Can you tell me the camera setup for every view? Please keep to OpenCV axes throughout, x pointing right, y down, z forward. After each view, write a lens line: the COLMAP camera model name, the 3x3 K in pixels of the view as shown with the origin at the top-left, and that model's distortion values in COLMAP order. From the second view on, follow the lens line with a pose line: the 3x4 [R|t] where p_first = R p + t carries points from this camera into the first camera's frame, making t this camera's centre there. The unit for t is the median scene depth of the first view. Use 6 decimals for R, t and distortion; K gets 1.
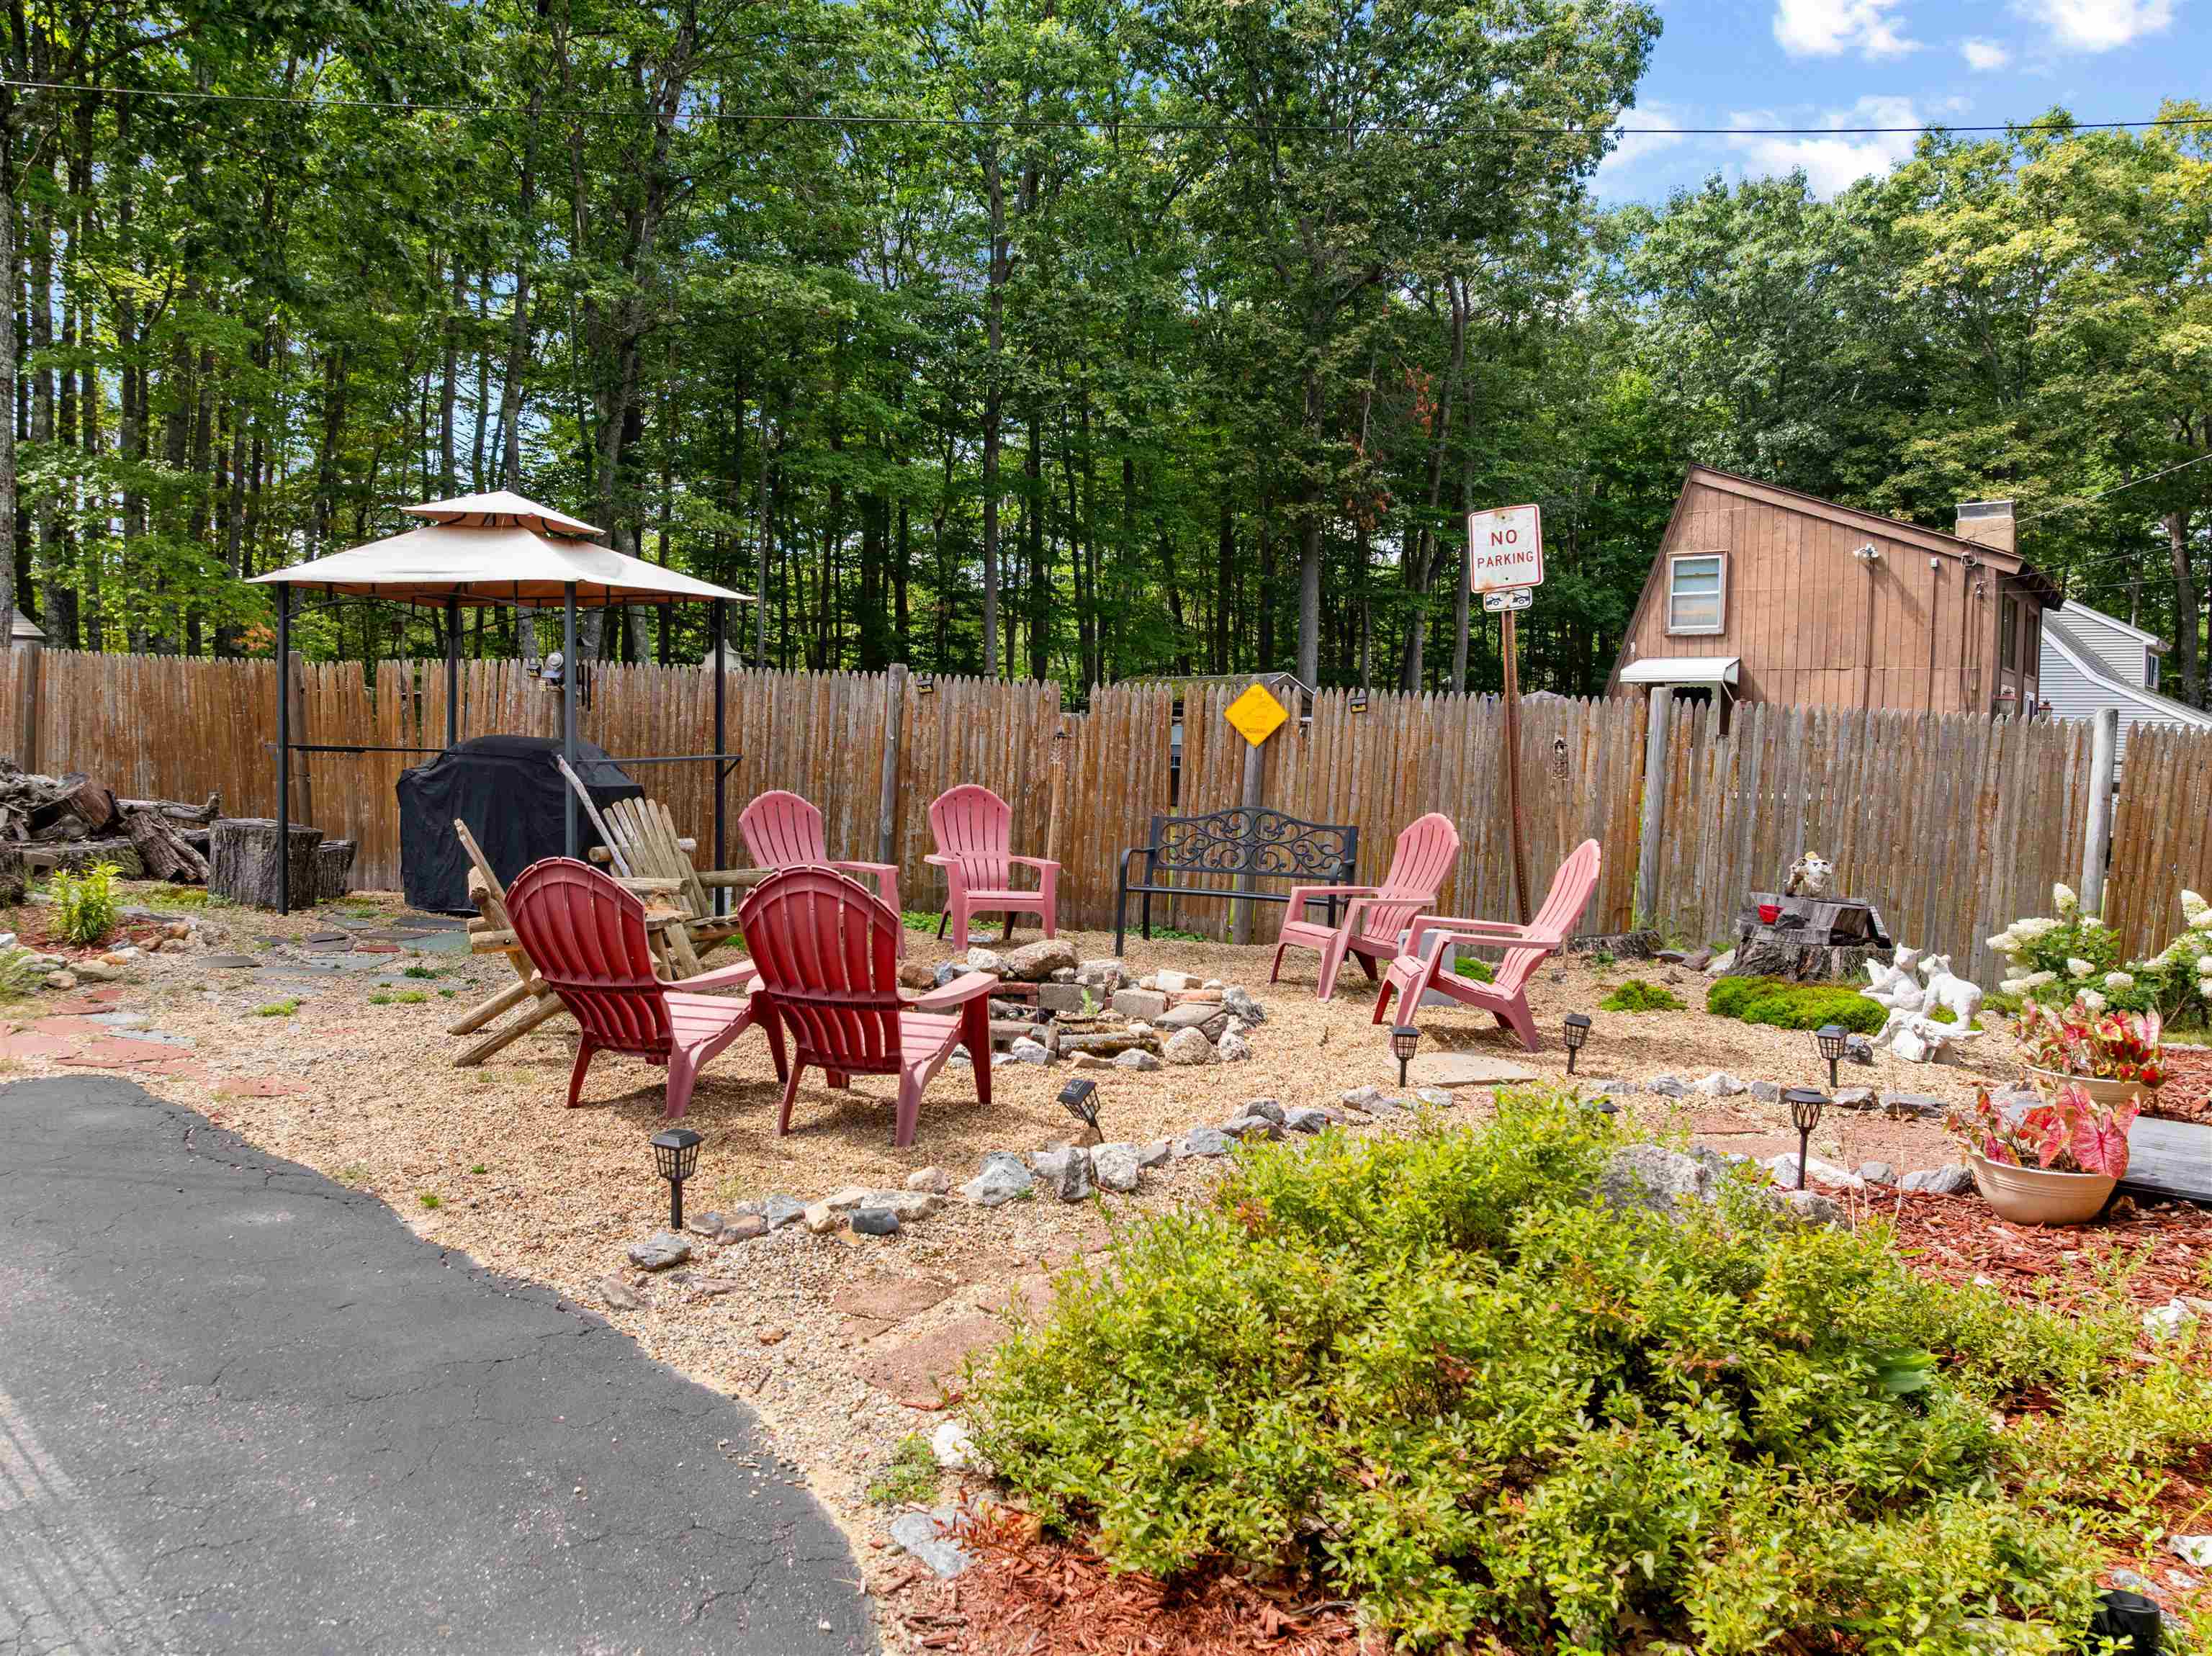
lens RADIAL K [[1559.9, 0, 1101.1], [0, 1559.9, 831.2], [0, 0, 1]] dist [-0.044788, 0.019784]
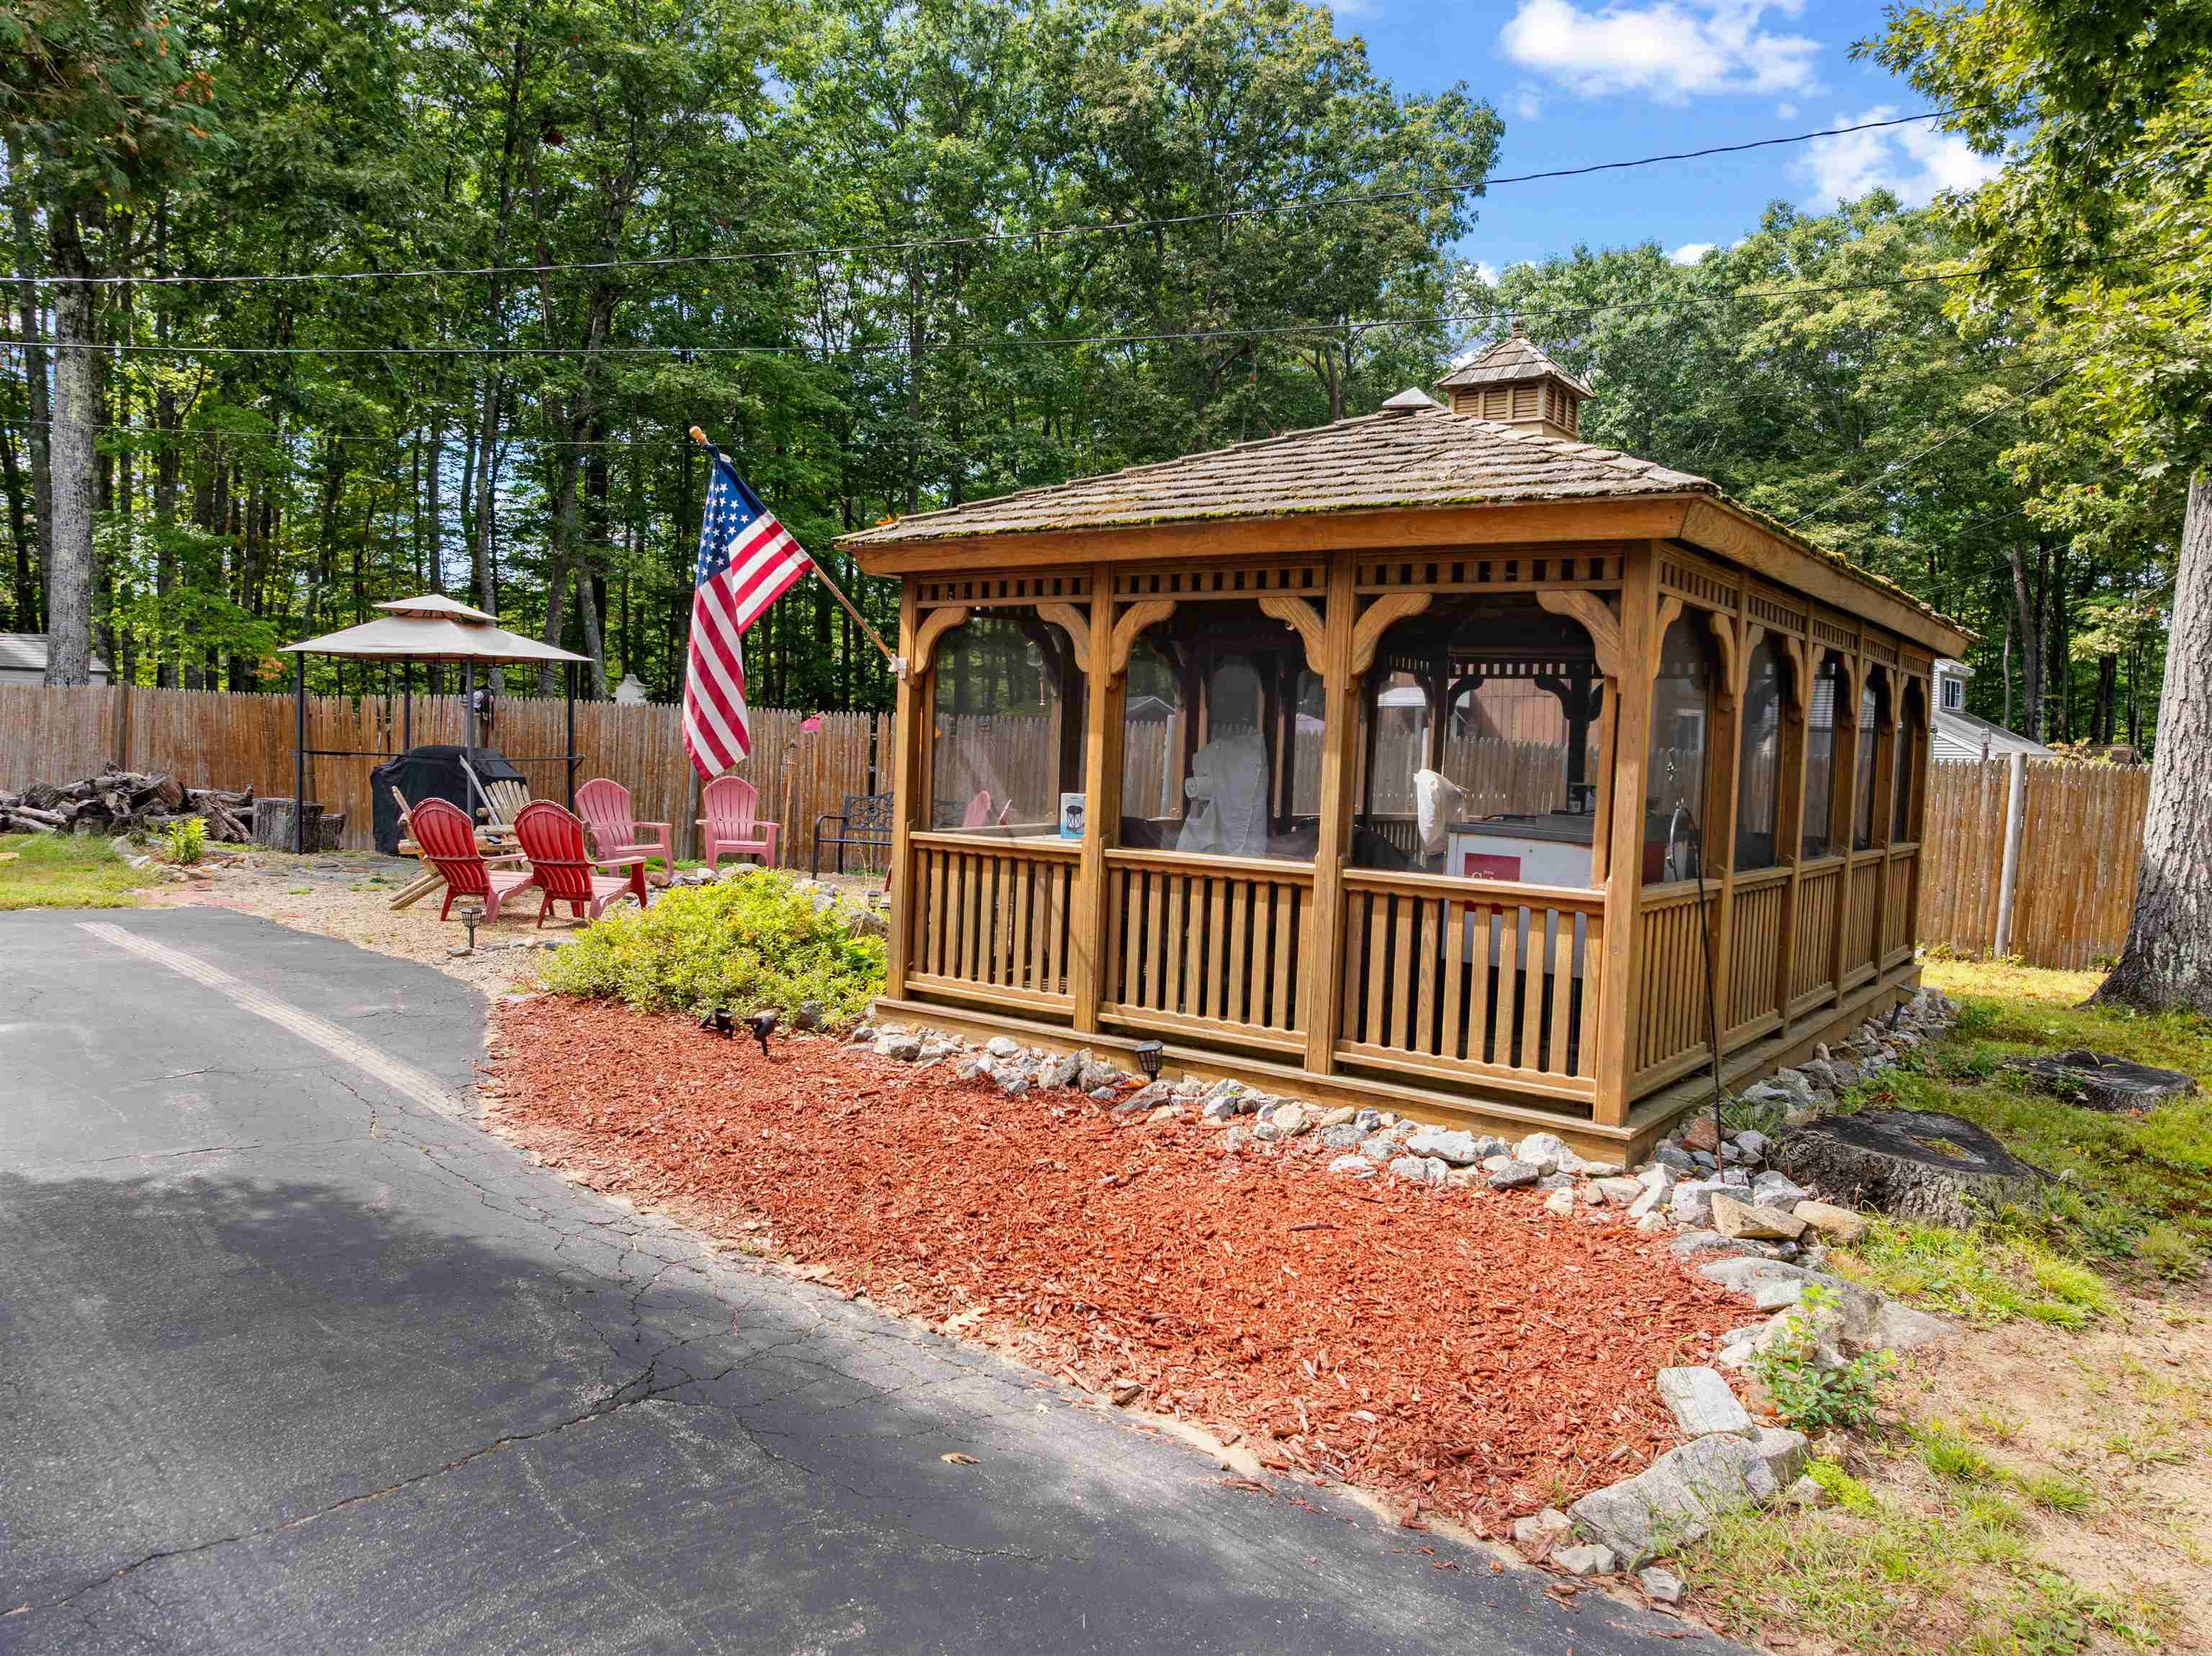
lens RADIAL K [[1559.9, 0, 1108.3], [0, 1559.9, 830.2], [0, 0, 1]] dist [-0.044788, 0.019784]
pose [[0.999992, 0.000902, 0.003994, 0.068468], [-0.000857, 0.999936, -0.011241, 0.009688], [-0.004004, 0.011237, 0.999929, -0.136209]]
